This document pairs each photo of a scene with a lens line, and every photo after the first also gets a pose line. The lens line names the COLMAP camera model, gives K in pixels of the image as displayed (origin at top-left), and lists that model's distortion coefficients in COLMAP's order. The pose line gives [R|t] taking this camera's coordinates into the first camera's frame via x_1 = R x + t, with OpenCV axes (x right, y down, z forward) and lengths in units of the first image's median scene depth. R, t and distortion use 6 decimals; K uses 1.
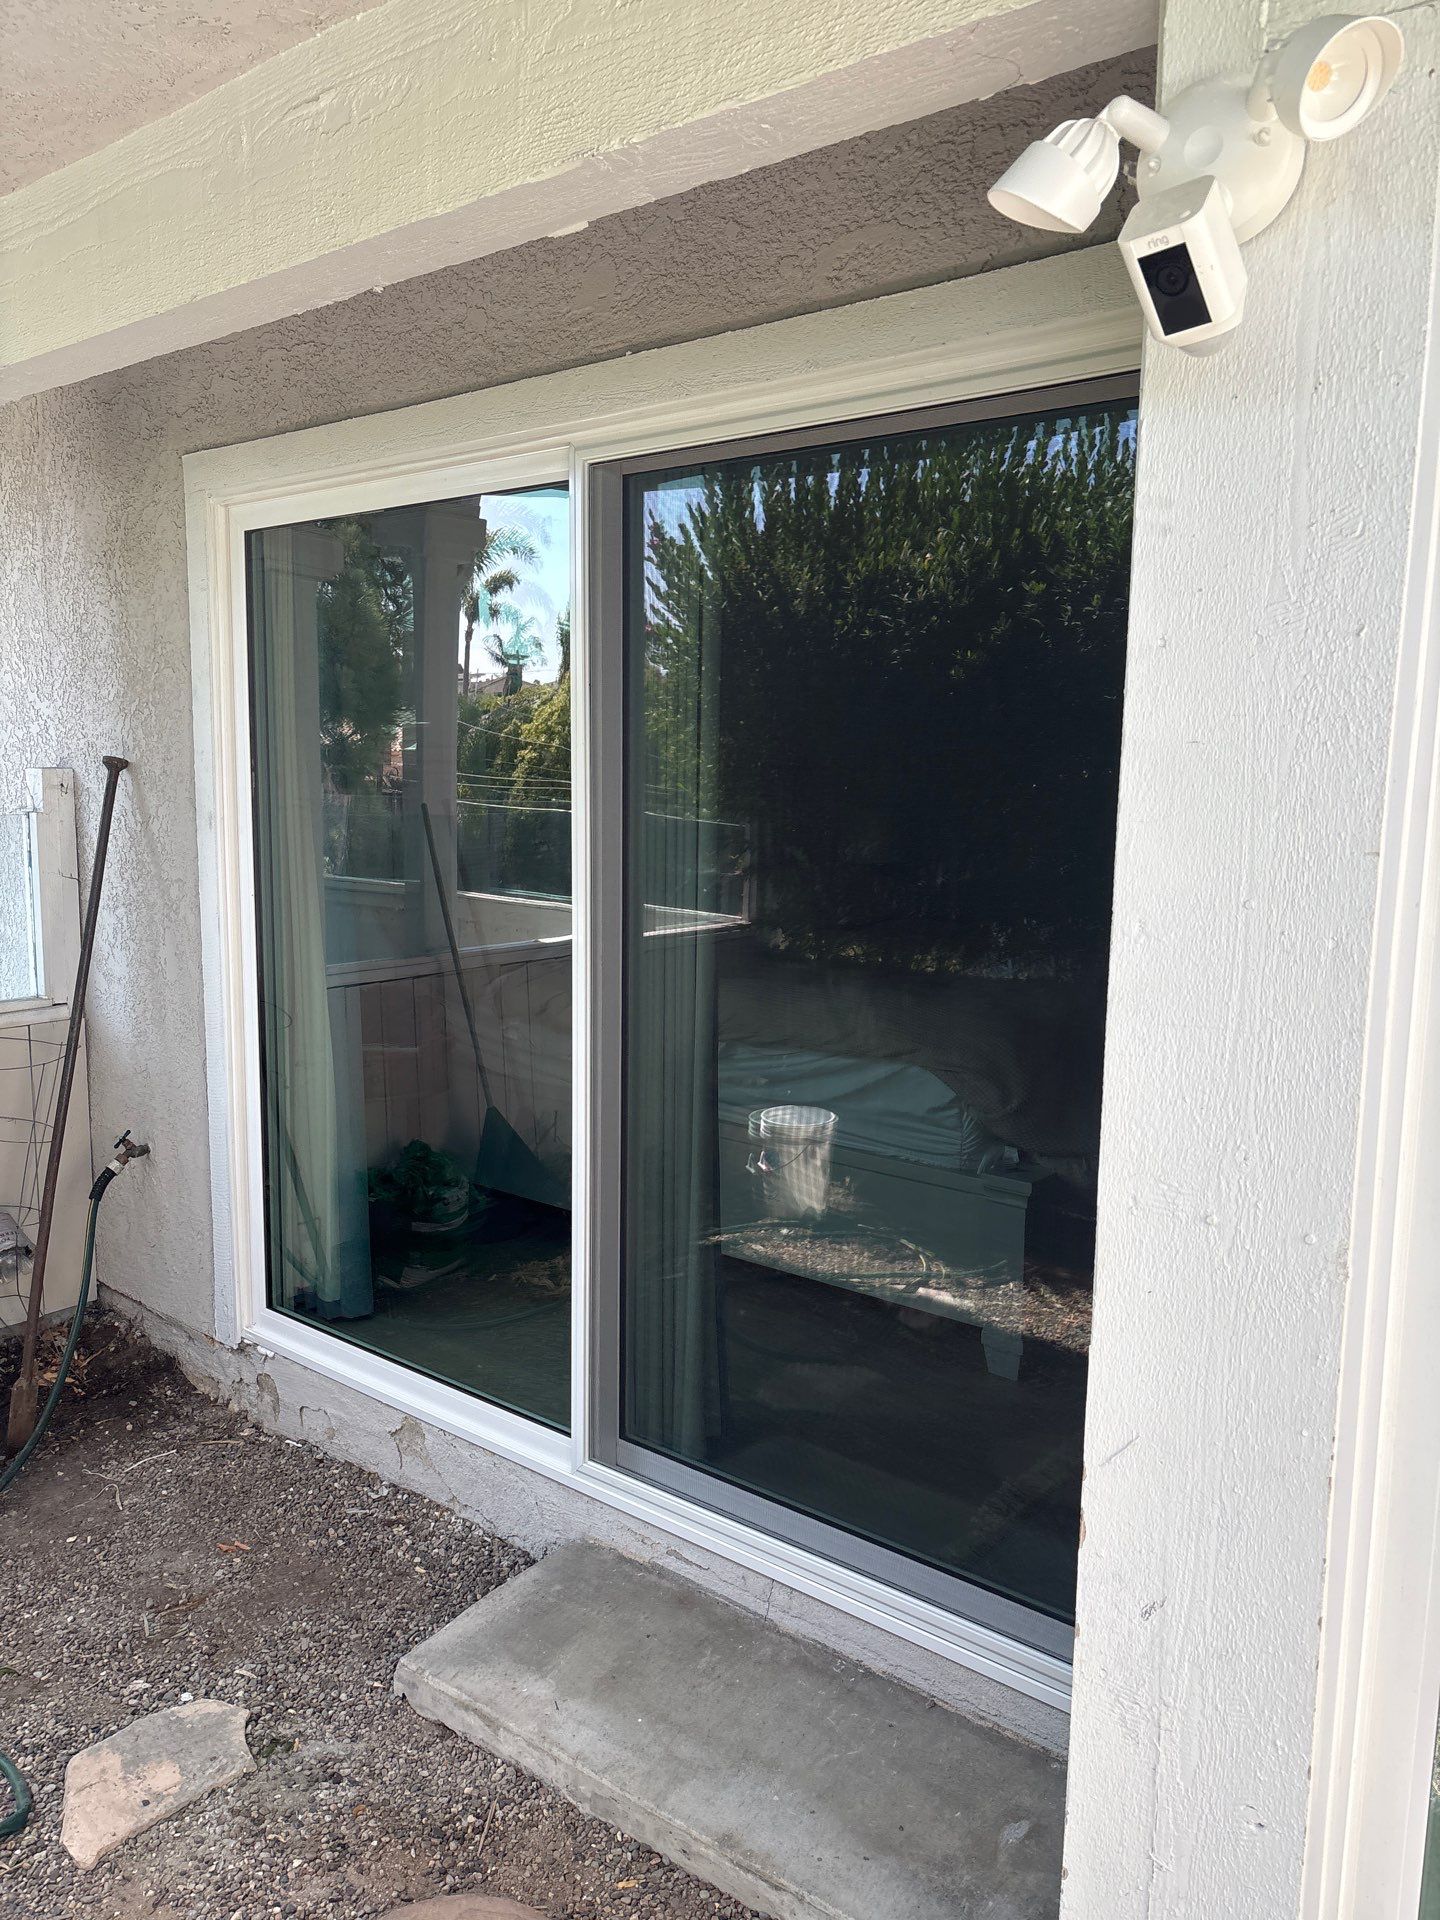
lens RADIAL K [[1441.2, 0, 726.6], [0, 1441.2, 949.6], [0, 0, 1]] dist [0.034110, -0.031182]
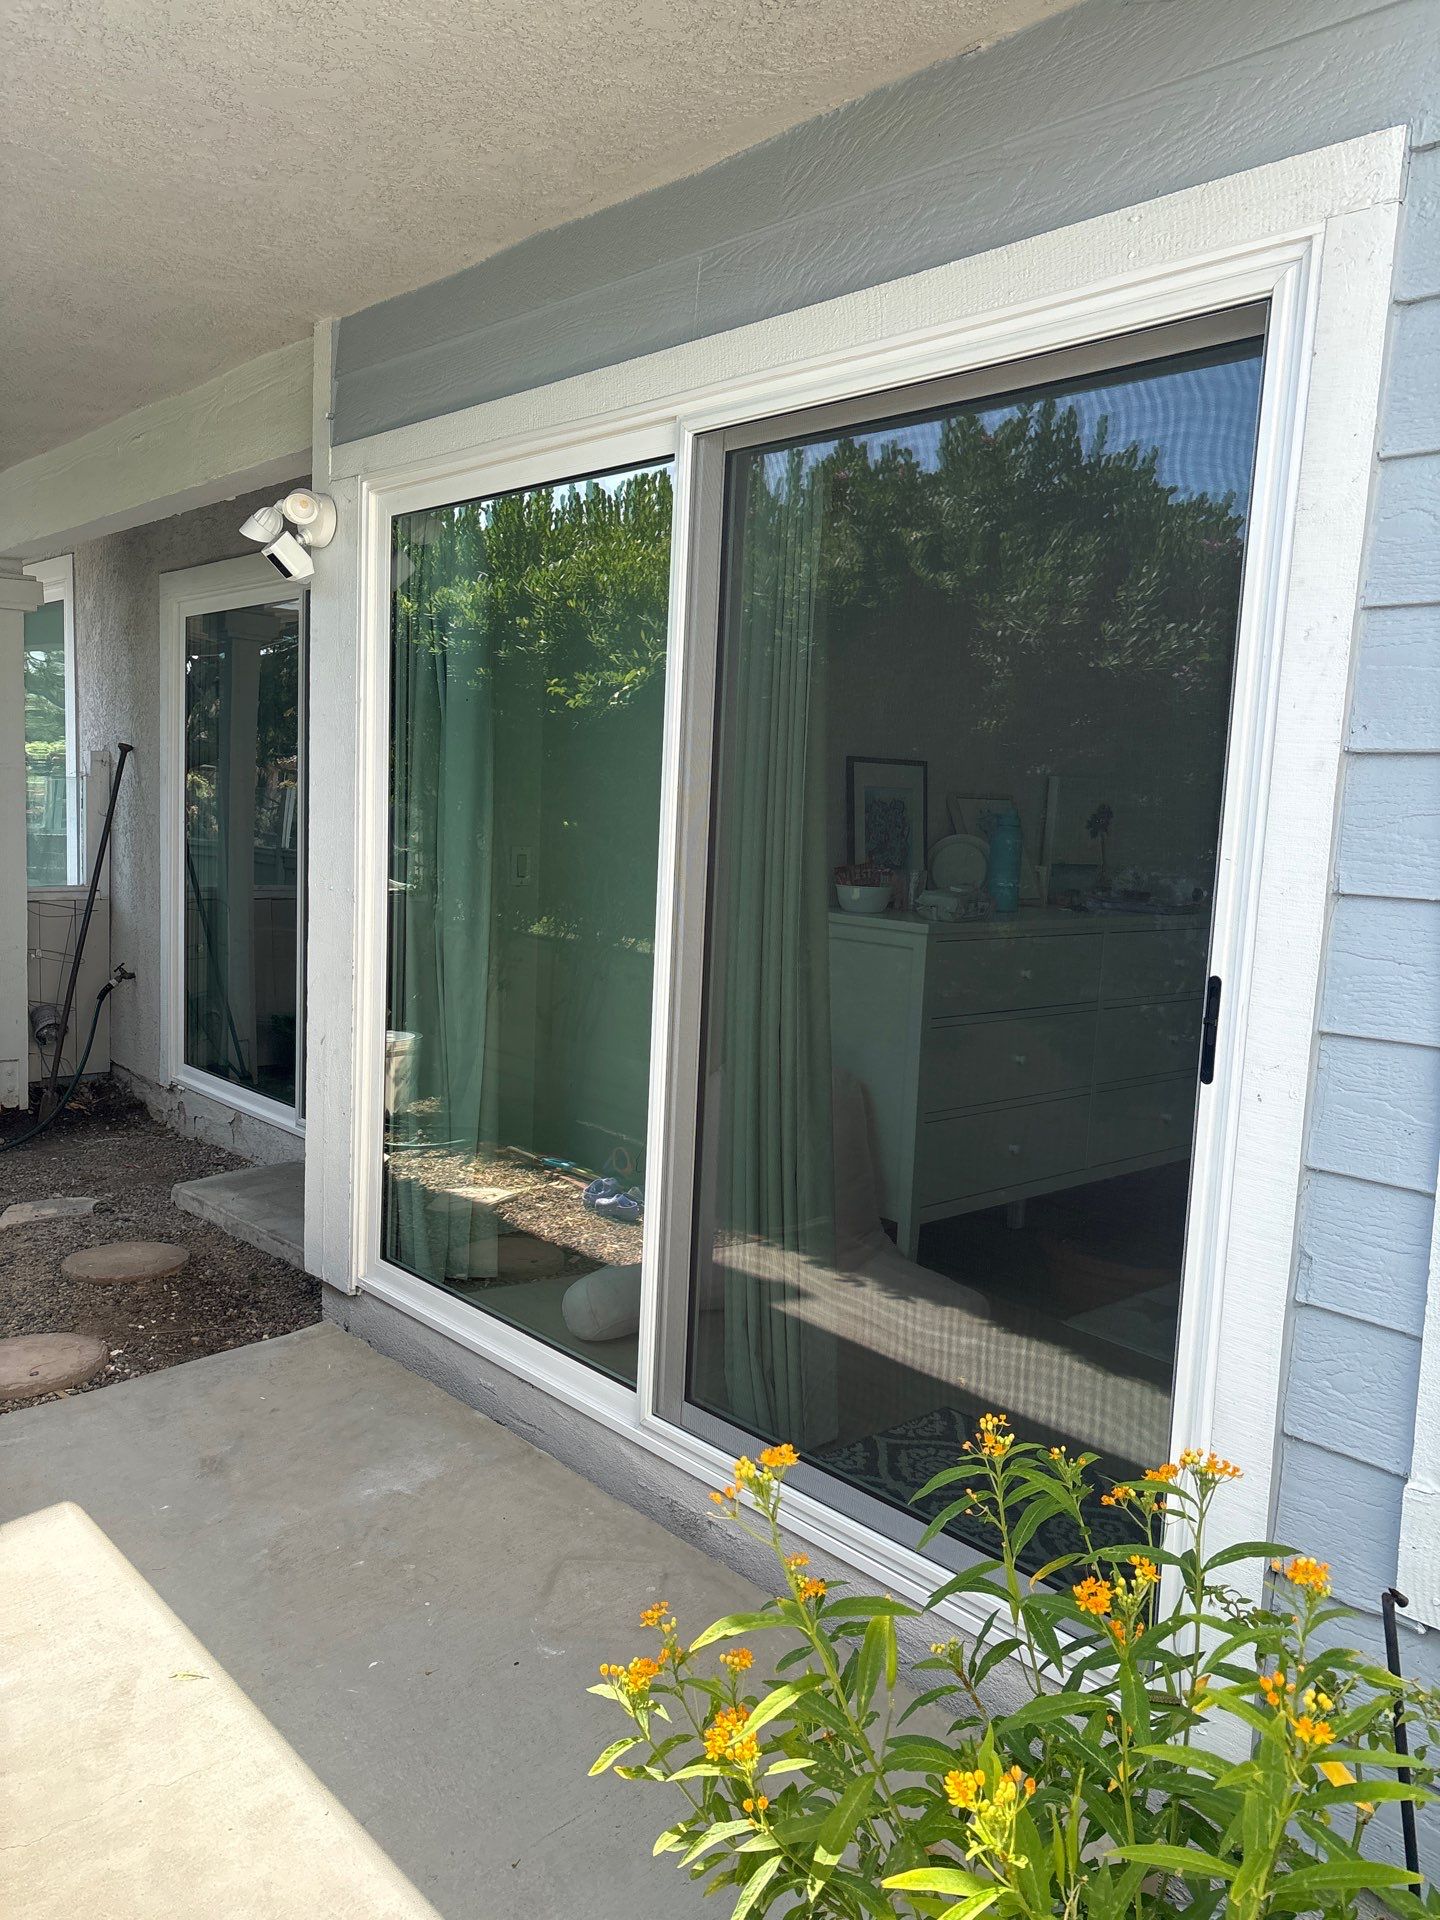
lens RADIAL K [[1457.4, 0, 720.0], [0, 1457.4, 960.0], [0, 0, 1]] dist [0.022996, -0.000058]
pose [[0.986933, 0.047831, -0.153869, 0.575522], [-0.052563, 0.998257, -0.026836, 0.138292], [0.152317, 0.034573, 0.987727, -0.627549]]
